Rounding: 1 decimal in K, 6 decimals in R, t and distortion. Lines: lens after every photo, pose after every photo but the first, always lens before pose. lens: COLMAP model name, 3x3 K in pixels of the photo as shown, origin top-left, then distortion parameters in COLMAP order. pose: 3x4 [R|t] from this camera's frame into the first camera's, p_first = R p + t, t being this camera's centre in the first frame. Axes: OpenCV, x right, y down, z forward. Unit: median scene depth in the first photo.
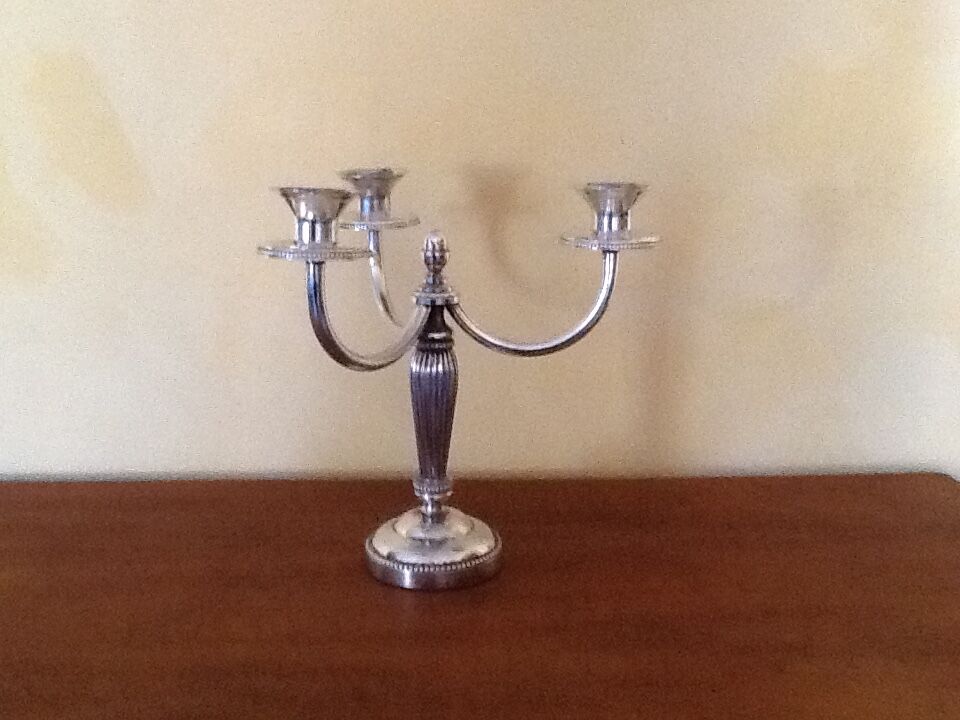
lens RADIAL K [[1246.9, 0, 480.0], [0, 1246.9, 360.0], [0, 0, 1]] dist [0.017911, -0.130992]
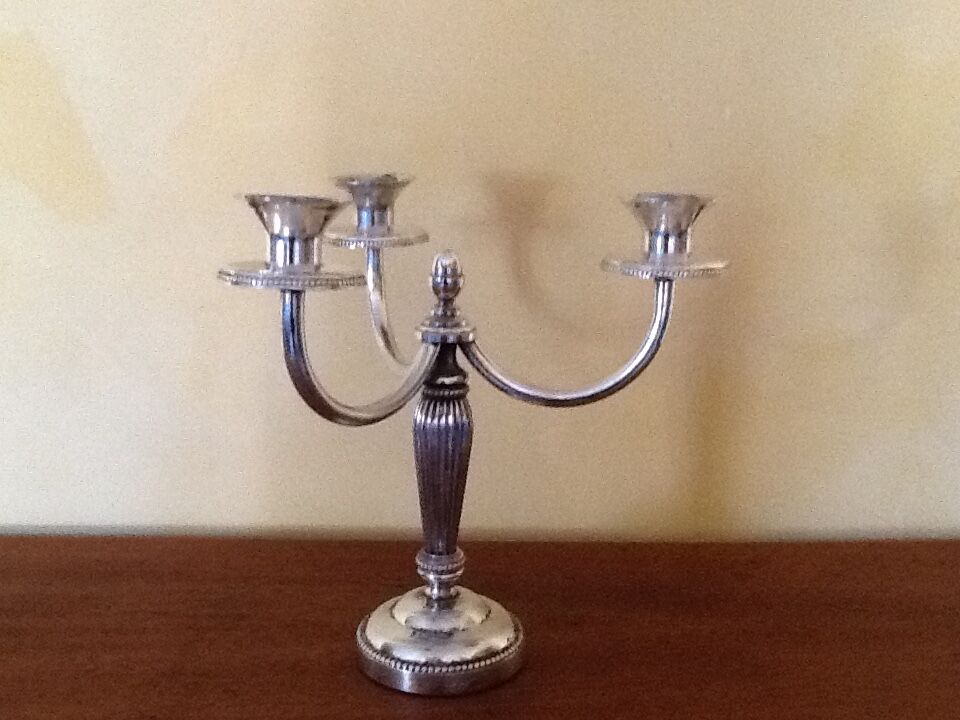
lens RADIAL K [[1246.9, 0, 480.0], [0, 1246.9, 360.0], [0, 0, 1]] dist [0.017911, -0.130992]
pose [[0.999804, 0.013450, -0.014519, -0.001754], [-0.013566, 0.999877, -0.007894, -0.026603], [0.014411, 0.008089, 0.999863, 0.191375]]
